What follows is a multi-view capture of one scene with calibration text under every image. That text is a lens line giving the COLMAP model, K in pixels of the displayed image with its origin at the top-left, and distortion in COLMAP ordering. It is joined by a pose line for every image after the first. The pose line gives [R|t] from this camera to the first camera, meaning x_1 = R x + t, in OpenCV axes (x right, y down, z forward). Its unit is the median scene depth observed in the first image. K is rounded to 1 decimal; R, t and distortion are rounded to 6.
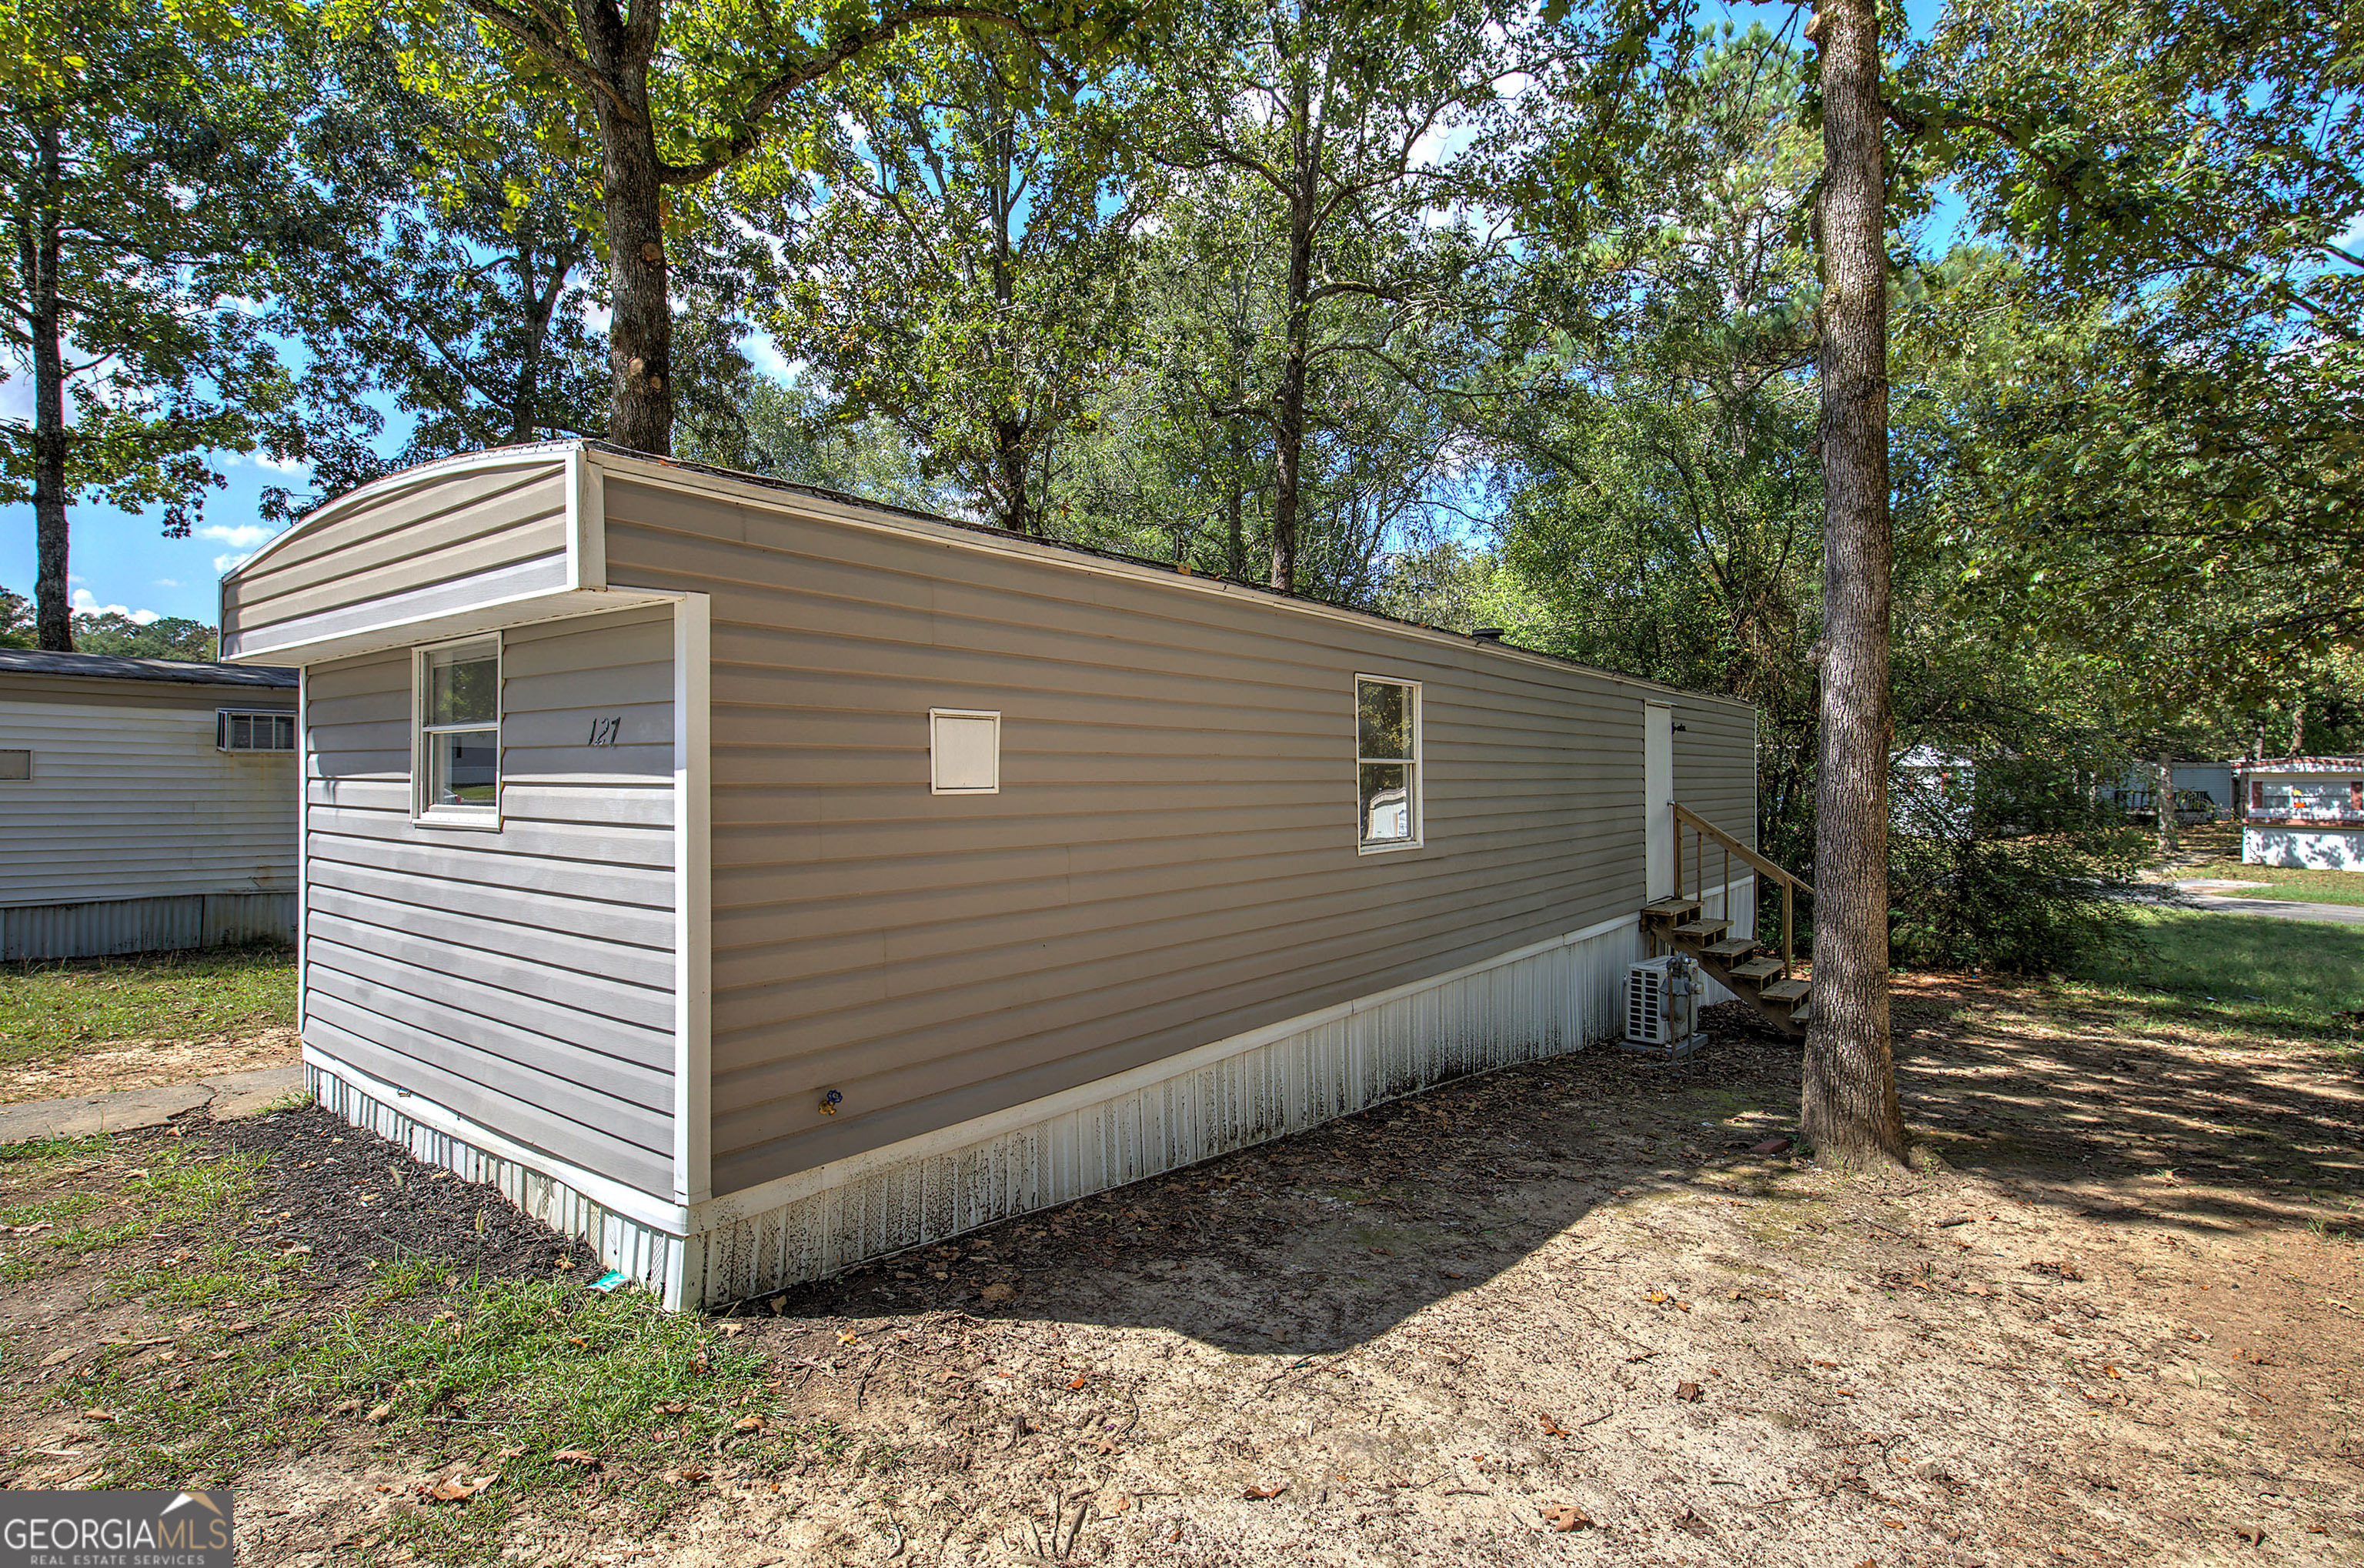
lens RADIAL K [[1138.9, 0, 1181.6], [0, 1138.9, 783.4], [0, 0, 1]] dist [0.007802, -0.003476]
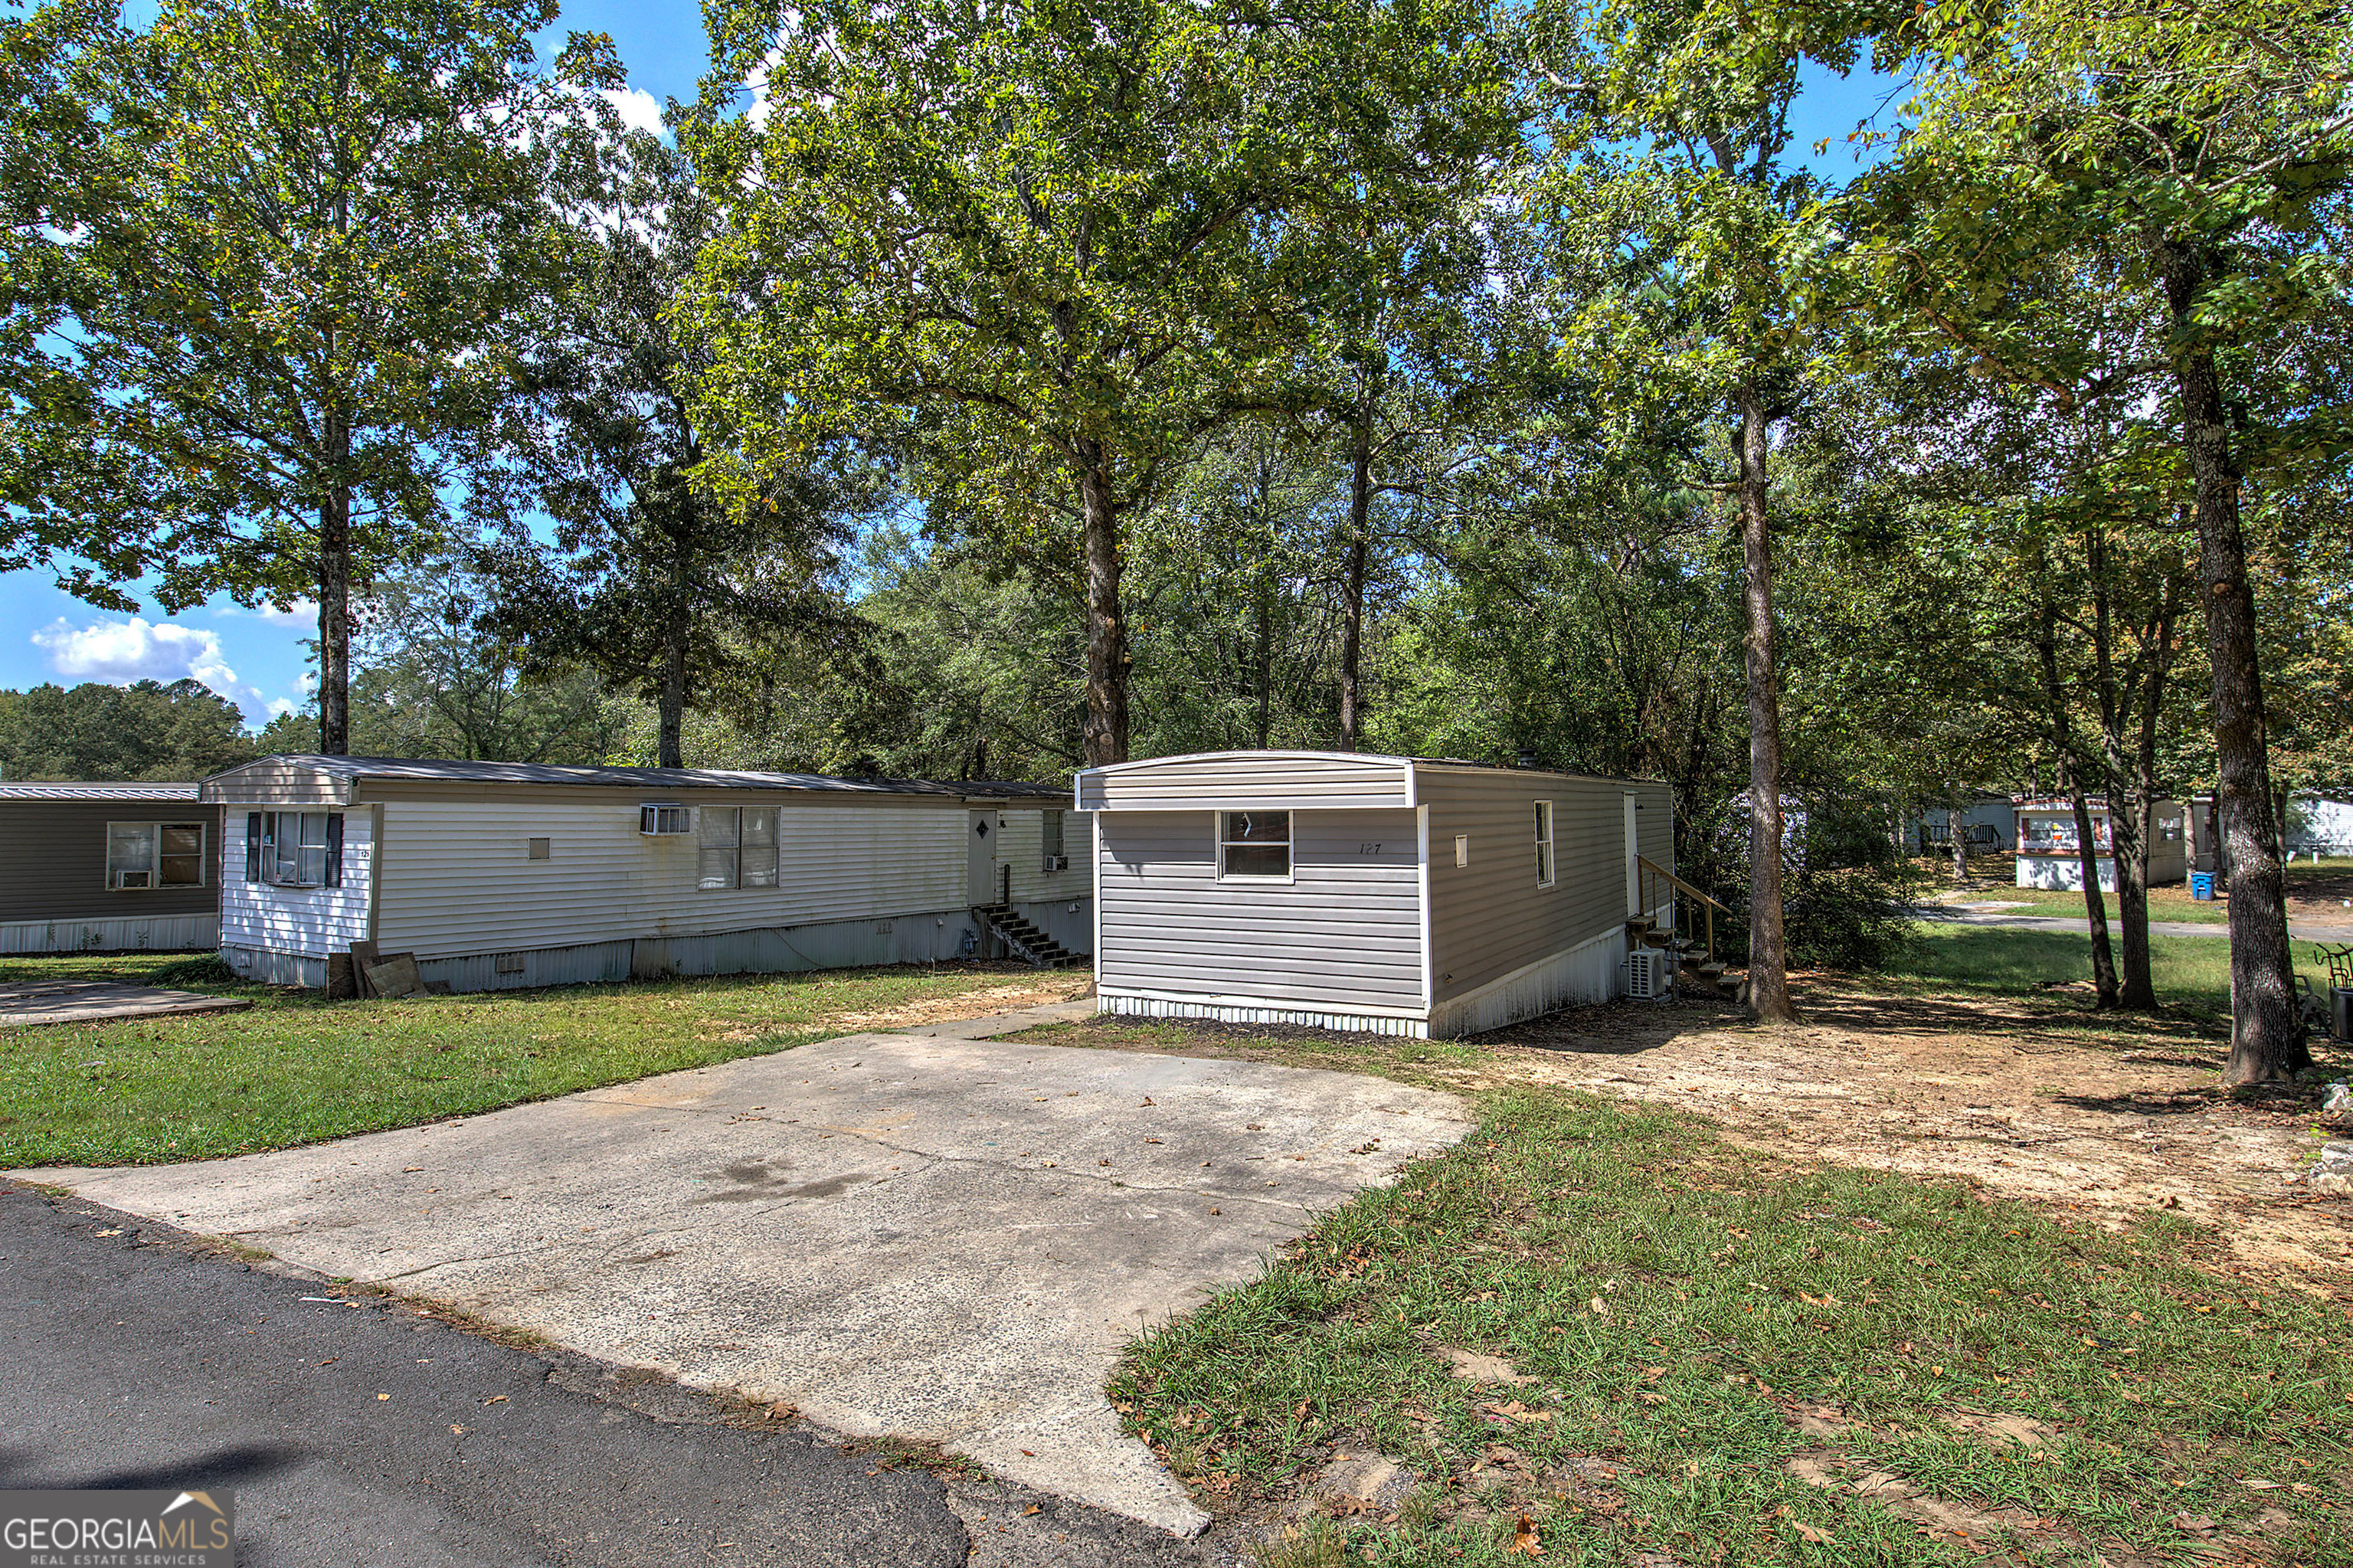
lens RADIAL K [[1247.9, 0, 1173.3], [0, 1247.9, 782.7], [0, 0, 1]] dist [0.007372, -0.000074]
pose [[0.989939, -0.008976, 0.141208, -1.044799], [0.013535, 0.999417, -0.031358, -0.085853], [-0.140844, 0.032954, 0.989483, -1.452137]]
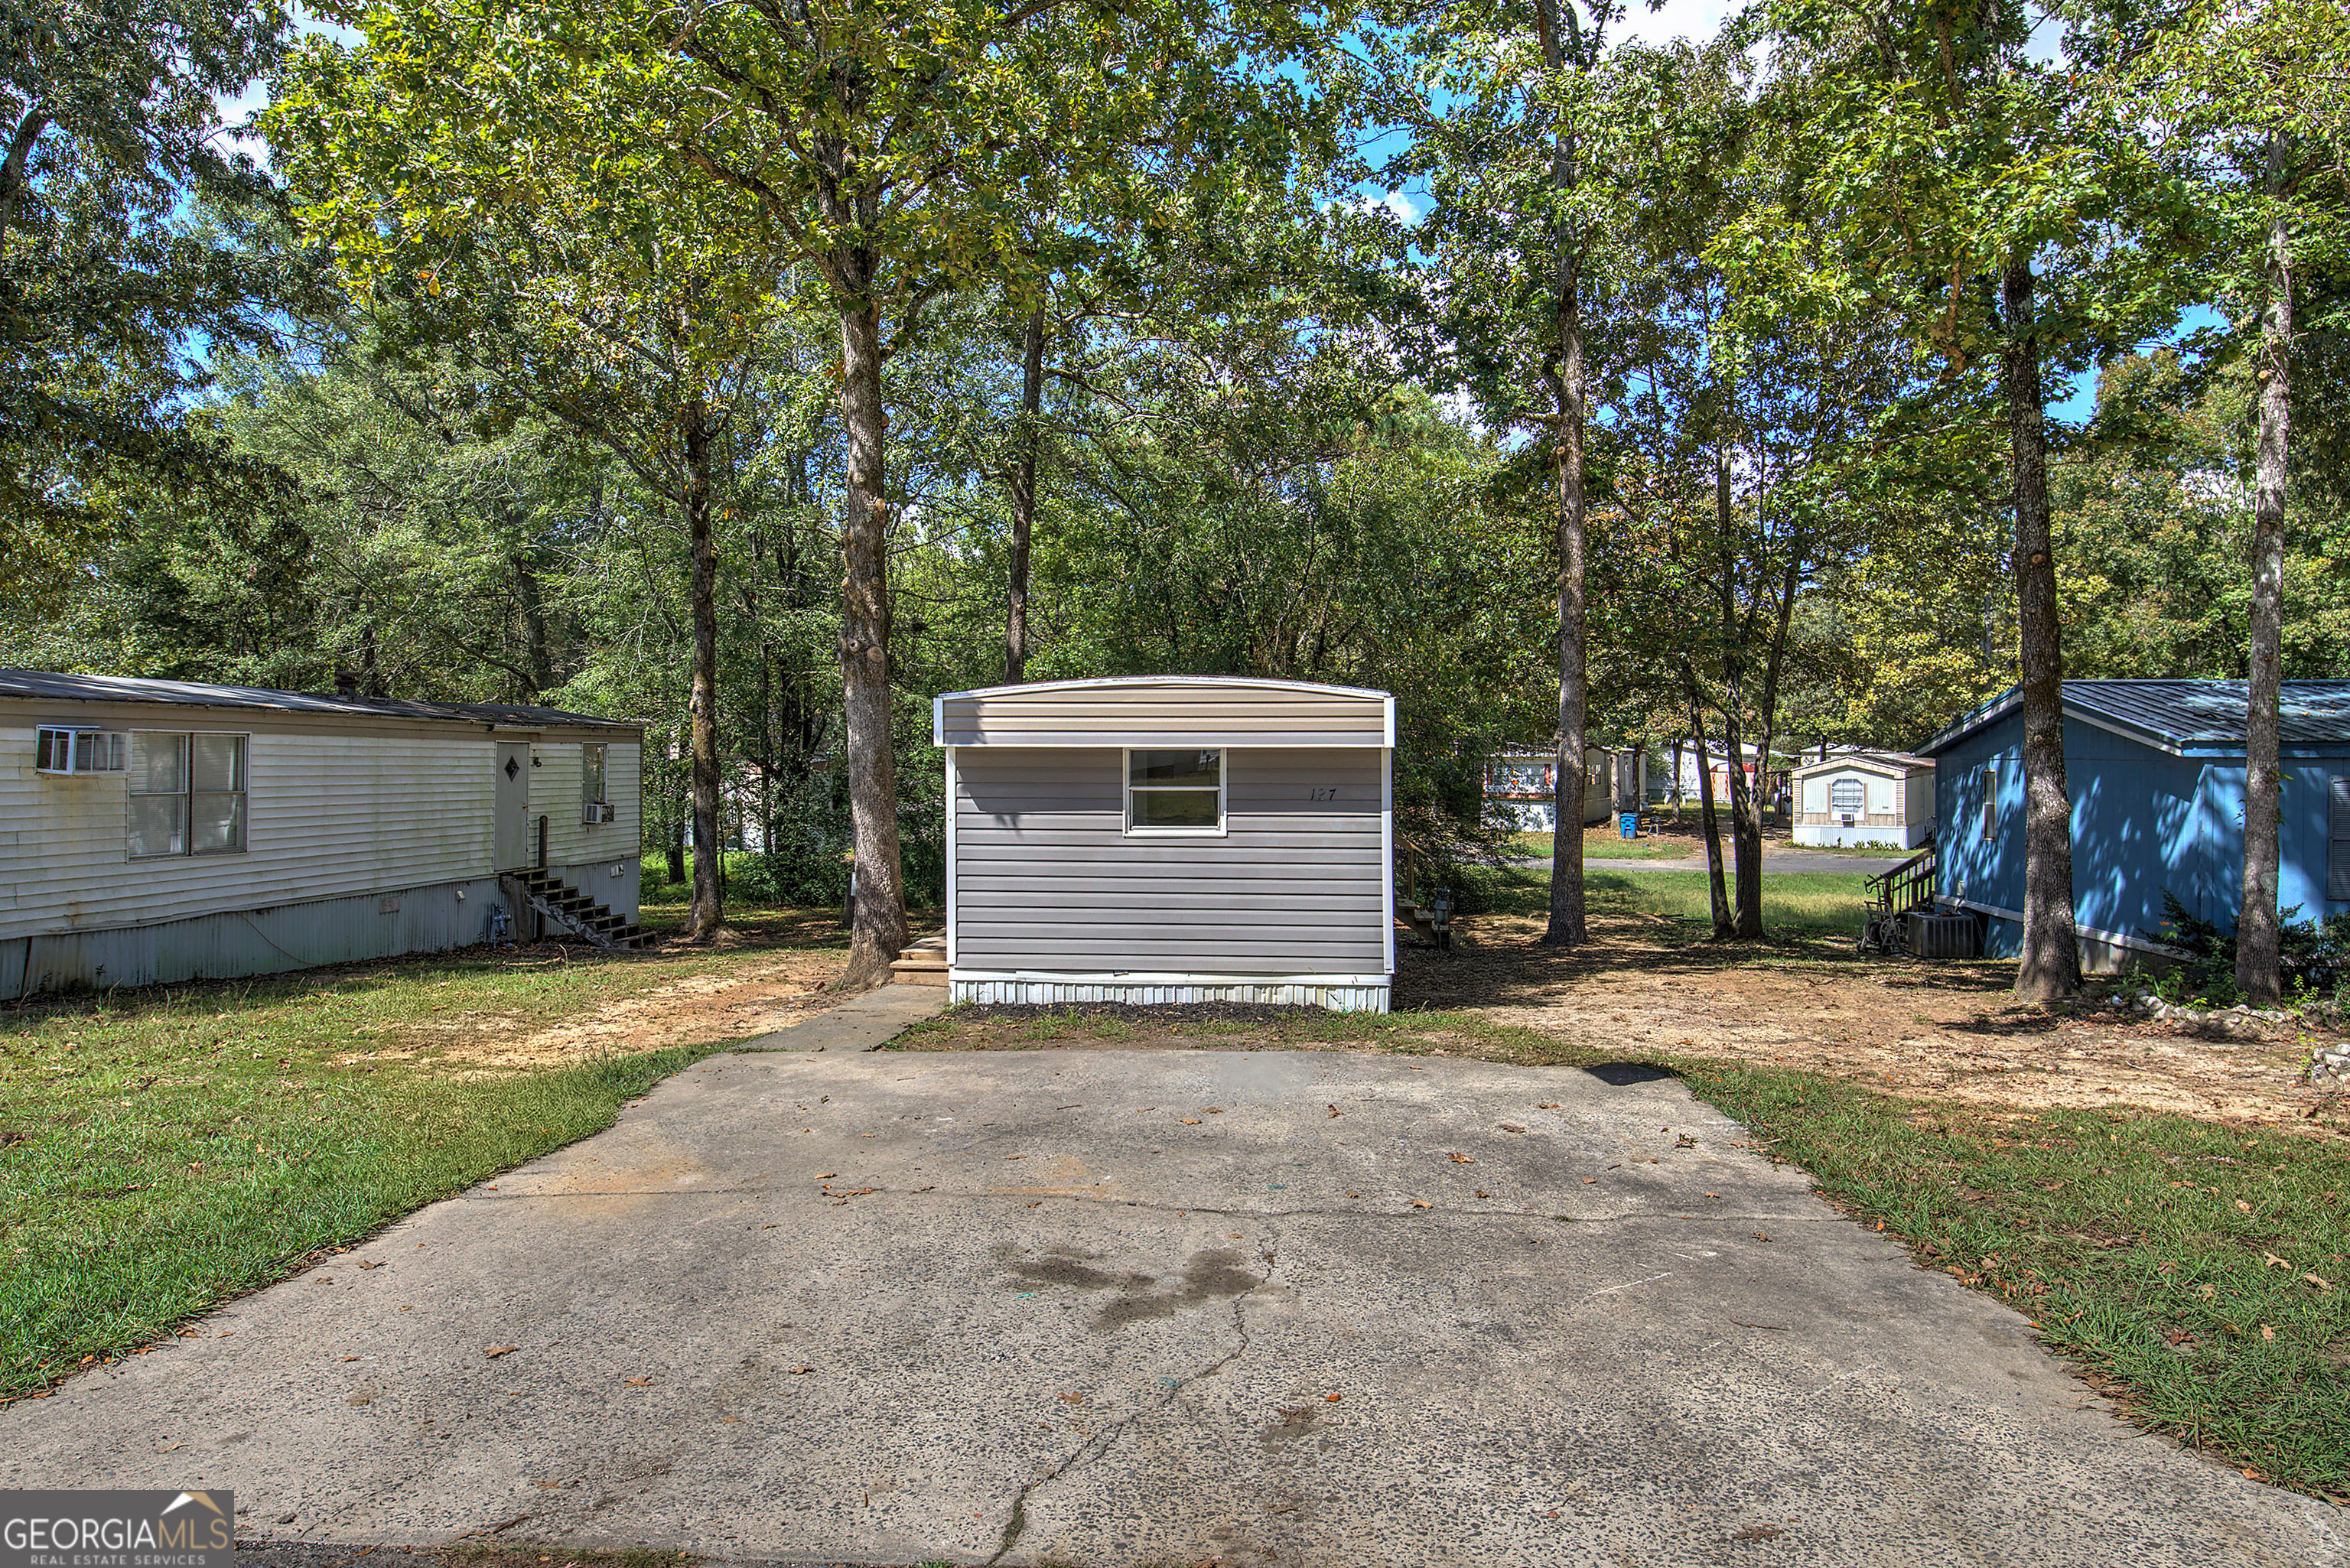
lens RADIAL K [[1403.7, 0, 1163.9], [0, 1403.7, 780.4], [0, 0, 1]] dist [0.014745, -0.005688]
pose [[0.835065, -0.013032, 0.549997, -1.788464], [0.004610, 0.999850, 0.016691, -0.092378], [-0.550132, -0.011402, 0.835000, -0.958058]]
